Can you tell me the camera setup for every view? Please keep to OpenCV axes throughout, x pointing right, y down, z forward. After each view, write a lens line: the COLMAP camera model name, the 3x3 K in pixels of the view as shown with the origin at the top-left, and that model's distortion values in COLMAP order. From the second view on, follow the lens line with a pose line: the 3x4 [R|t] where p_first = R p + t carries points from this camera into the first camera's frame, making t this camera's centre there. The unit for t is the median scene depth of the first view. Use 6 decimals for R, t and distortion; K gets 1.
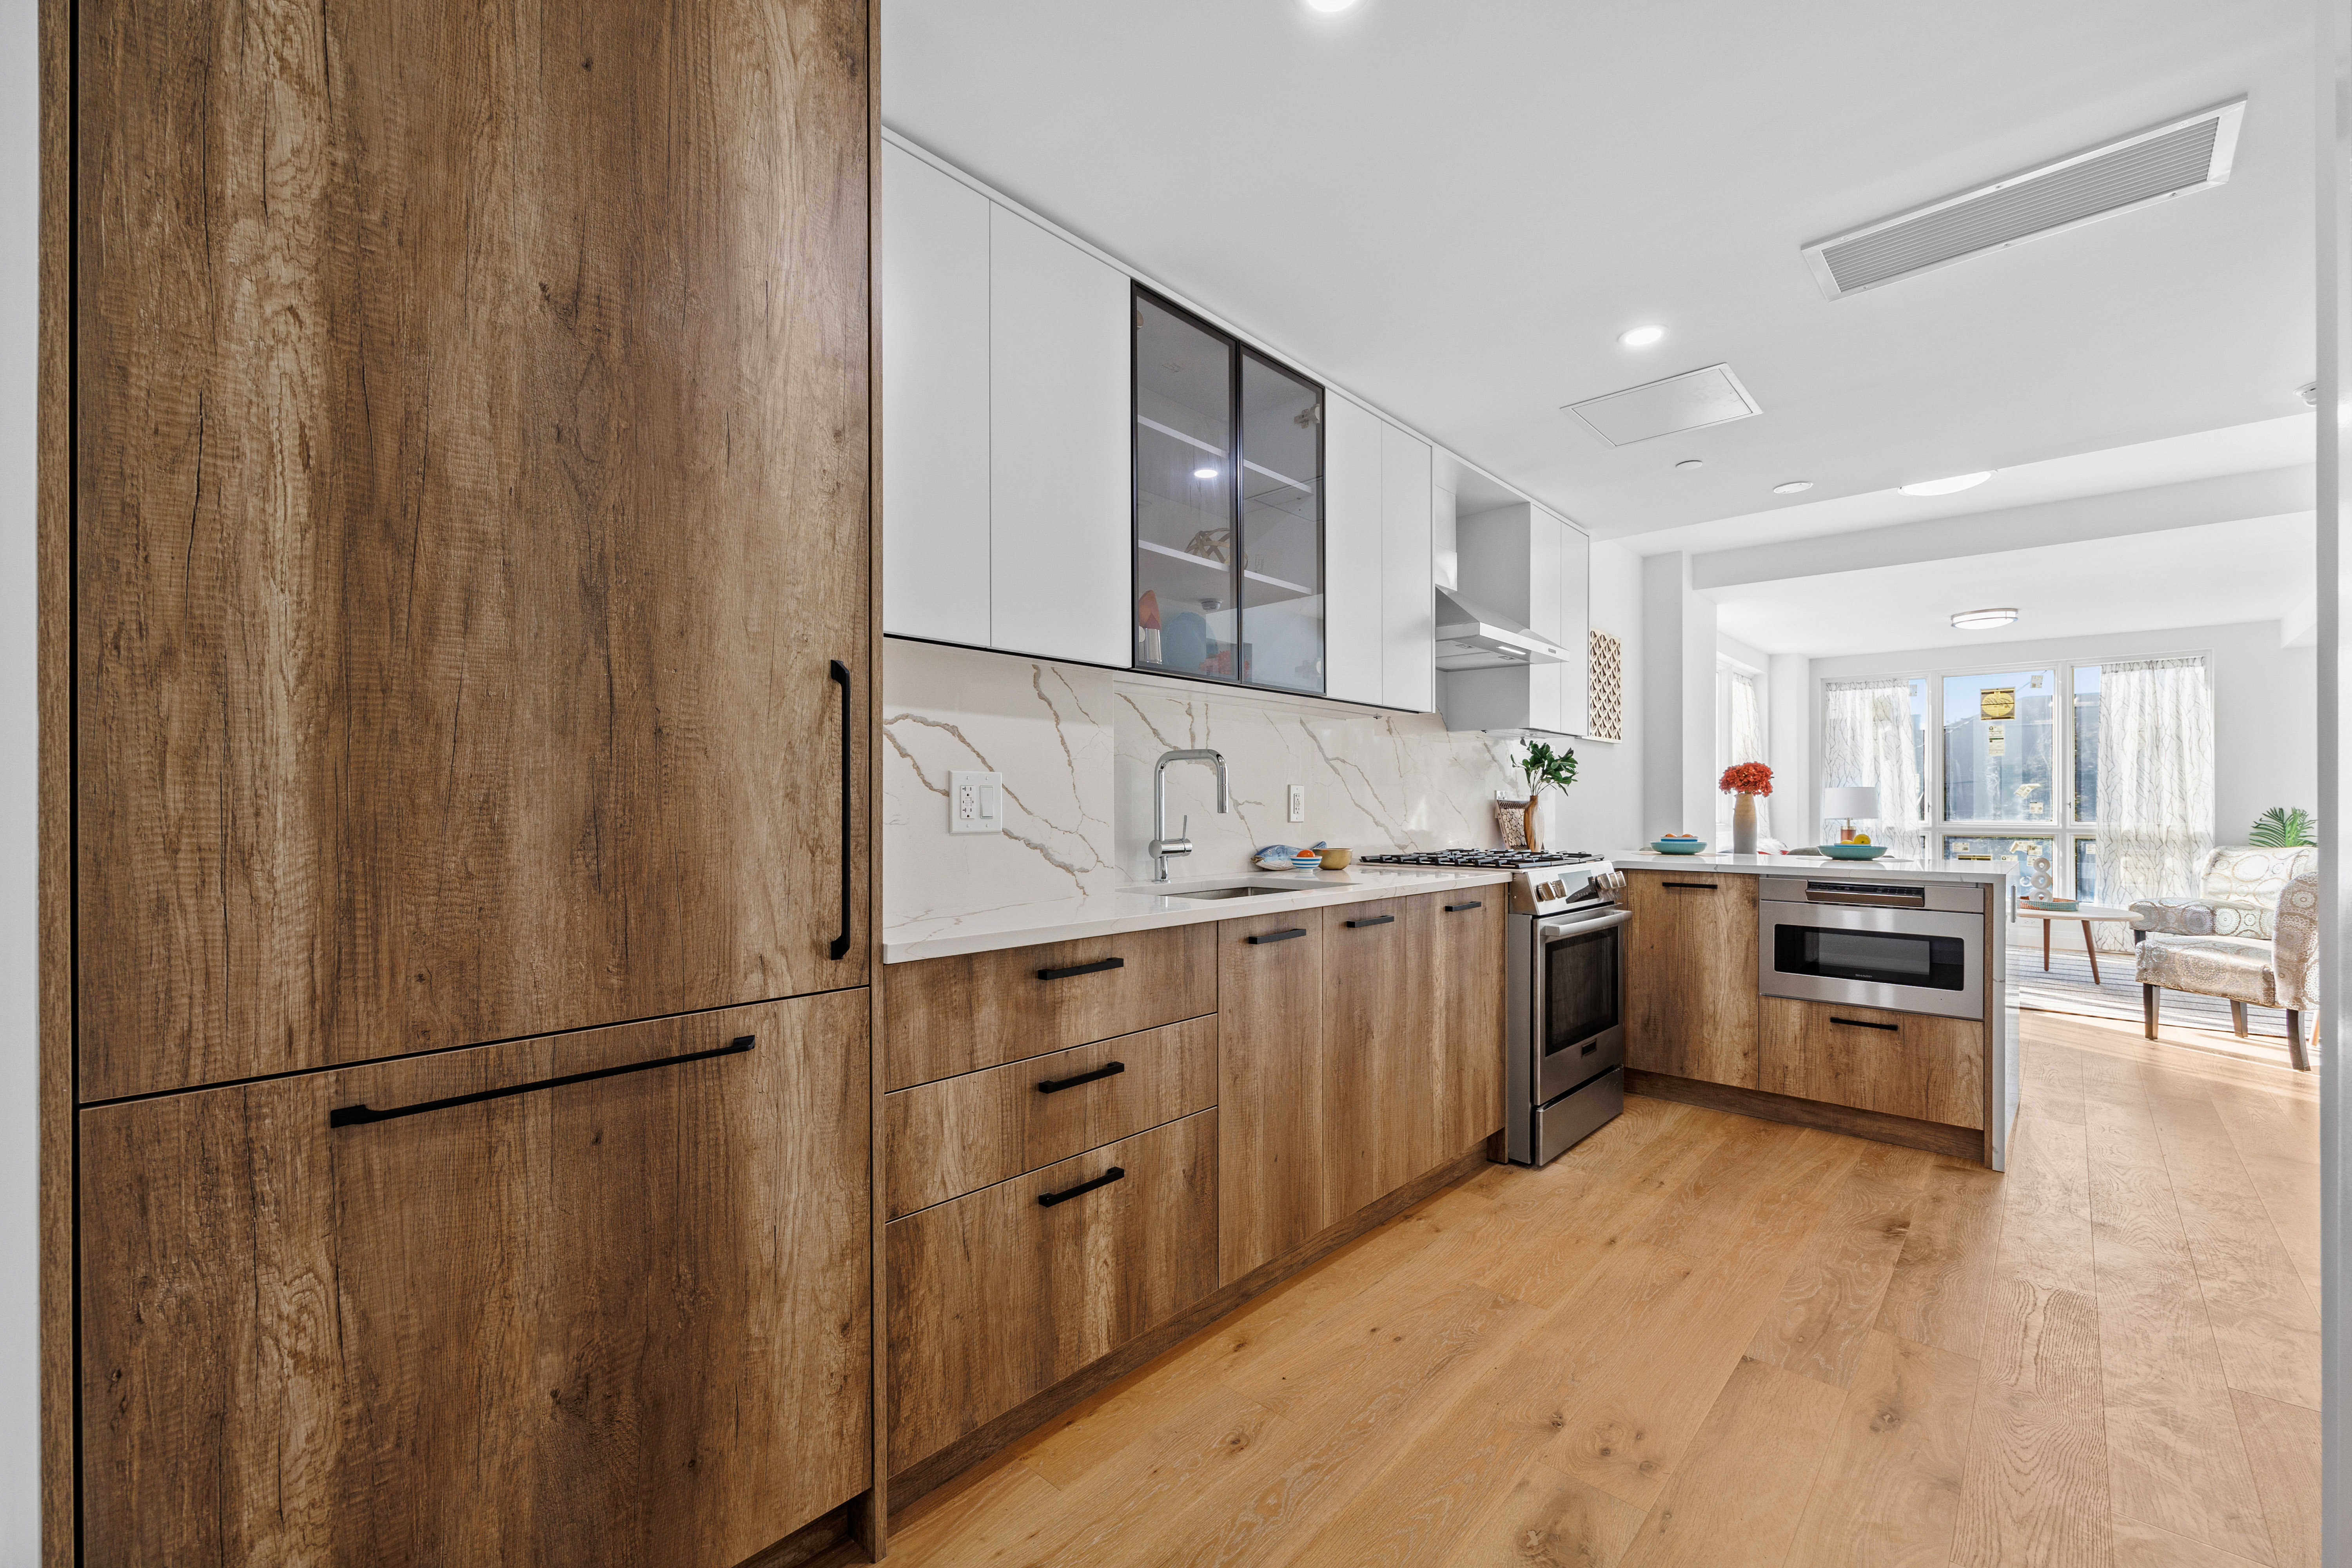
lens RADIAL K [[961.8, 0, 1167.4], [0, 961.8, 802.2], [0, 0, 1]] dist [-0.003845, -0.001599]
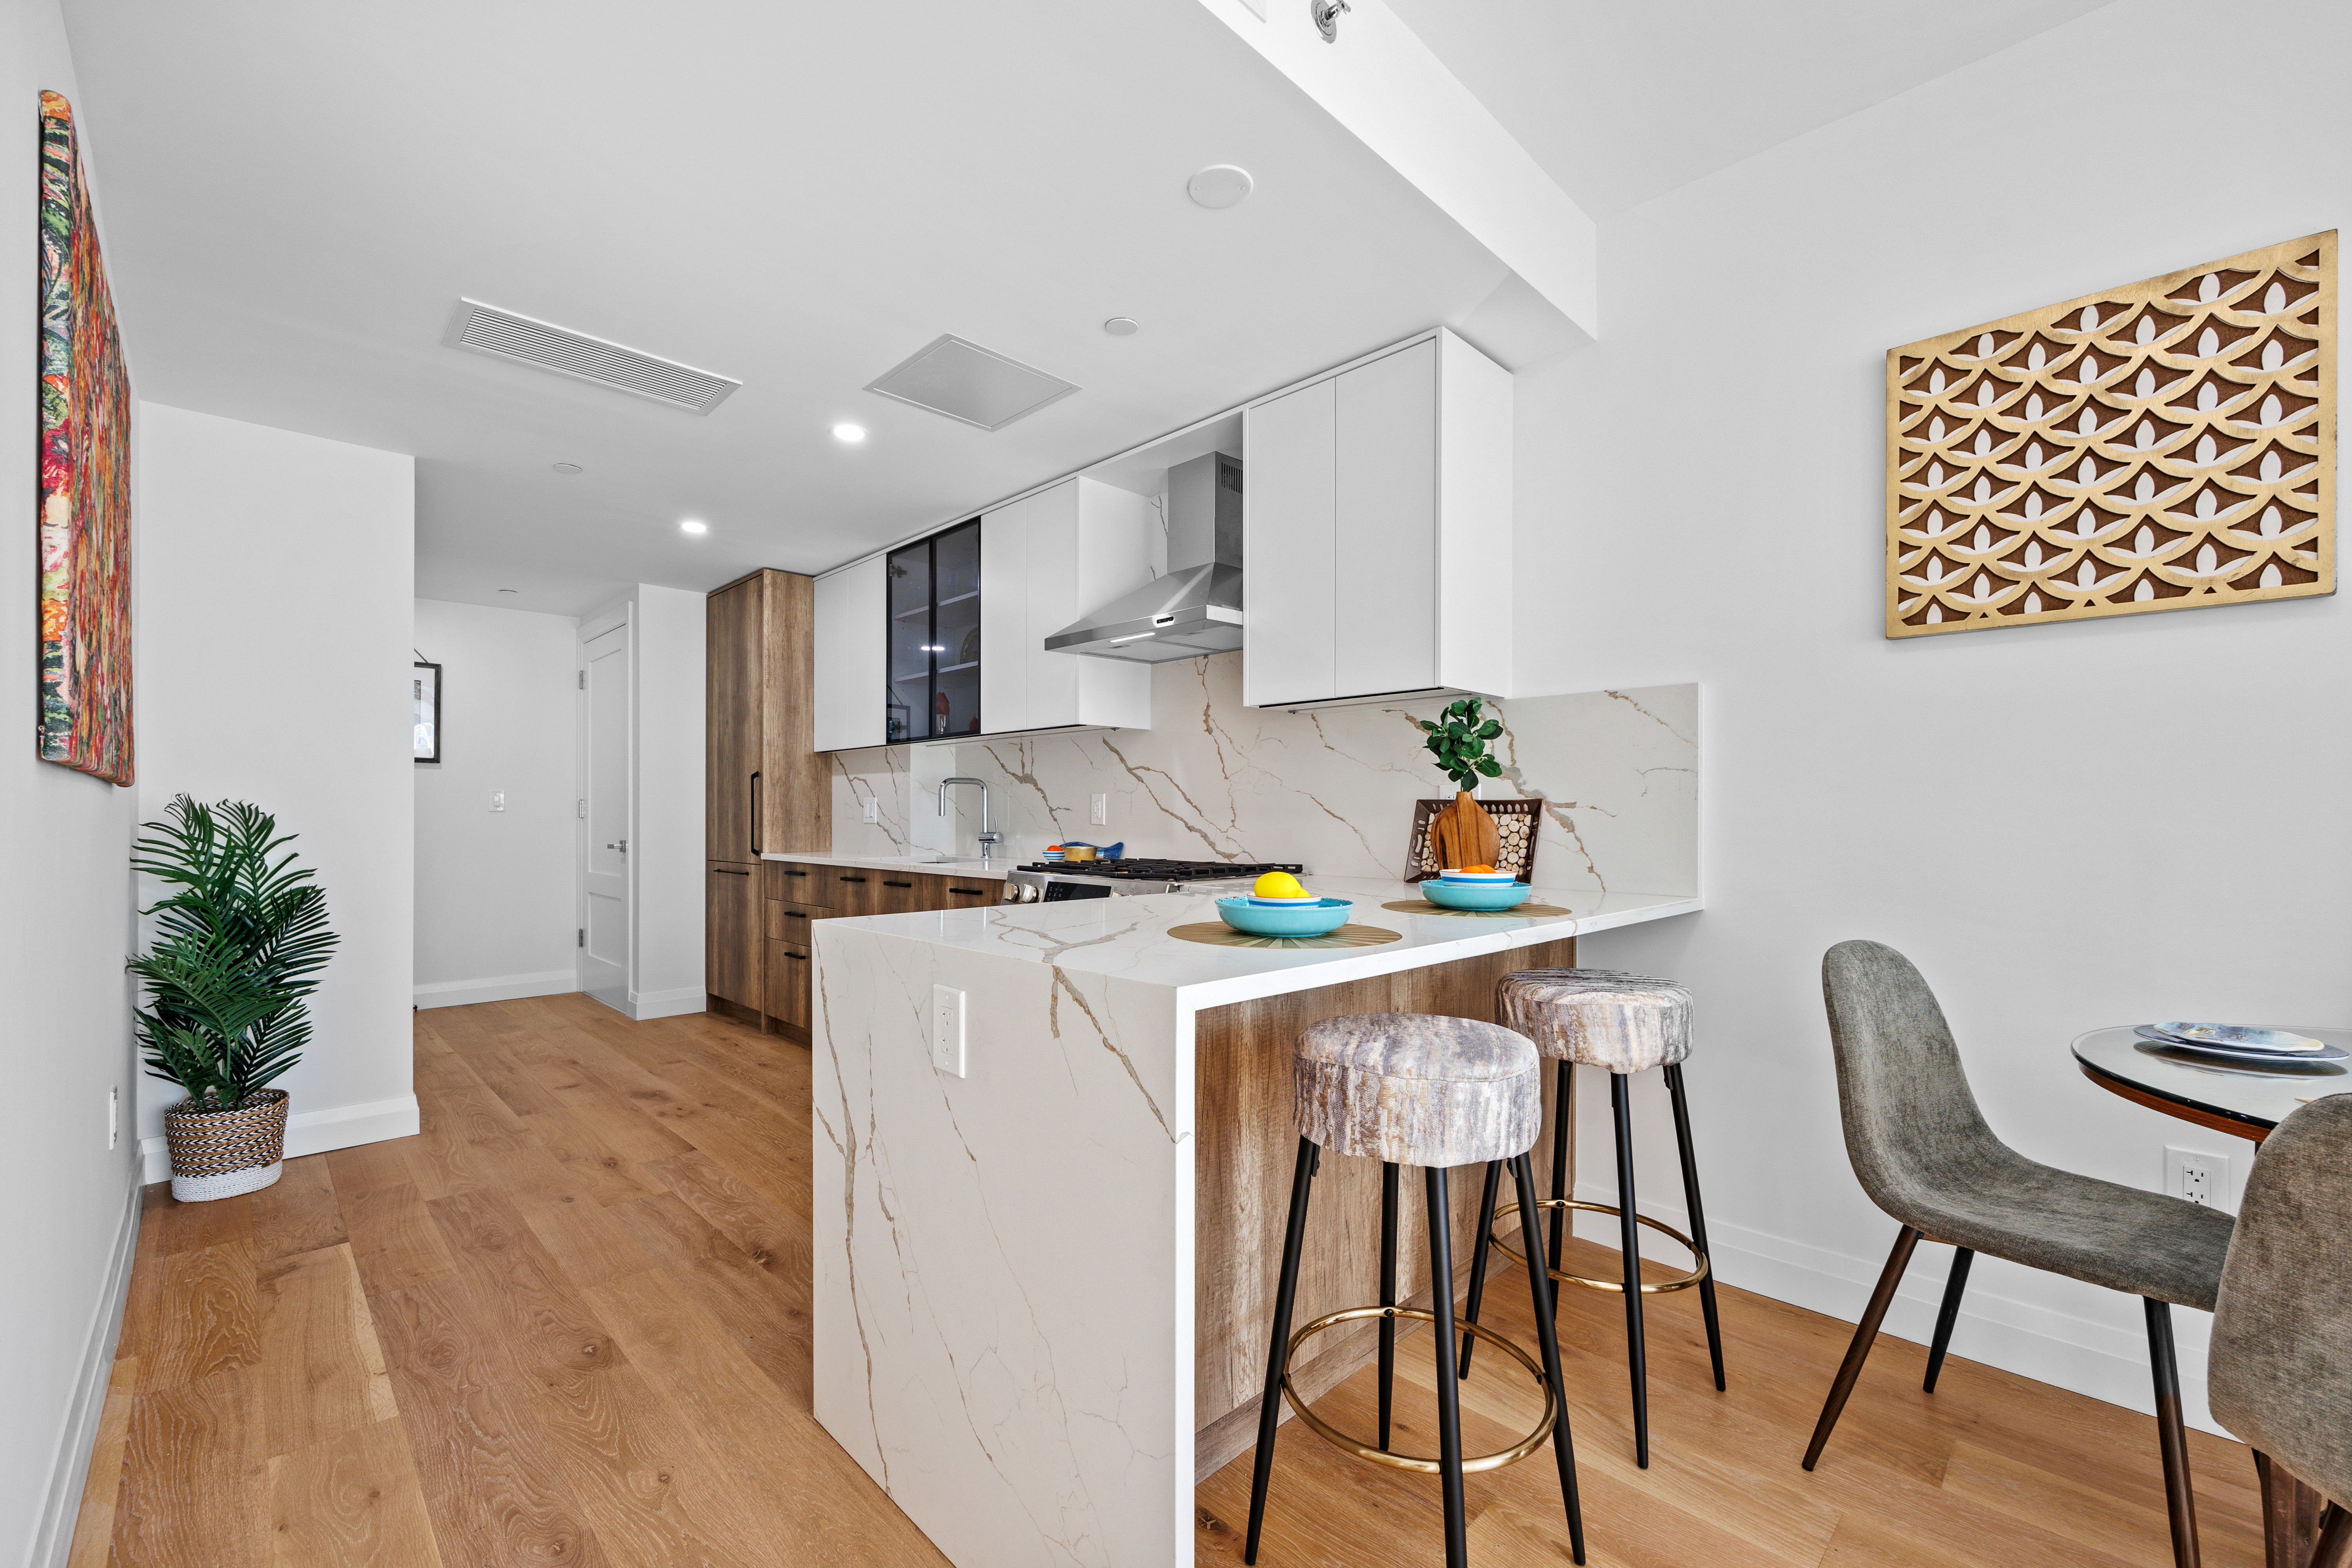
lens RADIAL K [[961.8, 0, 1175.9], [0, 961.8, 809.3], [0, 0, 1]] dist [-0.003845, -0.001599]
pose [[-0.034358, -0.001355, -0.999409, 2.453309], [0.005983, 0.999981, -0.001562, 0.006821], [0.999392, -0.006033, -0.034349, 2.083449]]
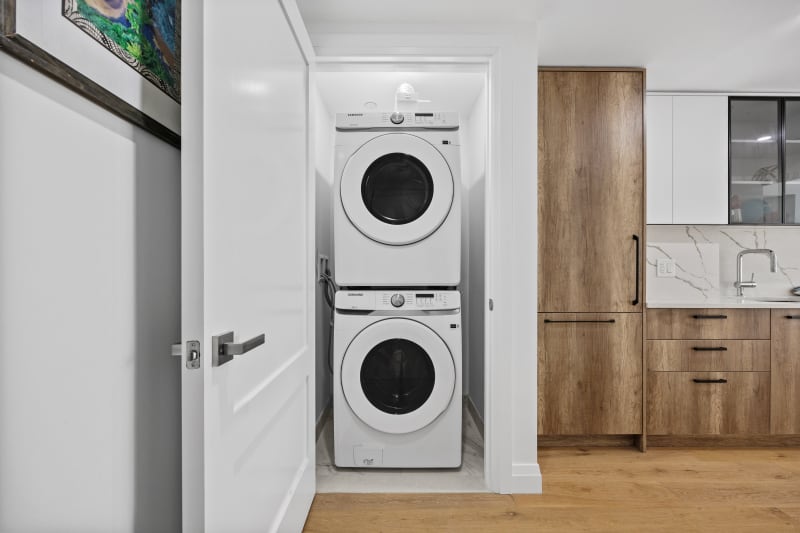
lens RADIAL K [[319.2, 0, 398.7], [0, 319.2, 267.8], [0, 0, 1]] dist [-0.001613, -0.000706]
pose [[0.690496, 0.003988, -0.723325, -0.034435], [-0.002274, 0.999992, 0.003342, -0.003051], [0.723333, -0.000663, 0.690499, -0.562284]]
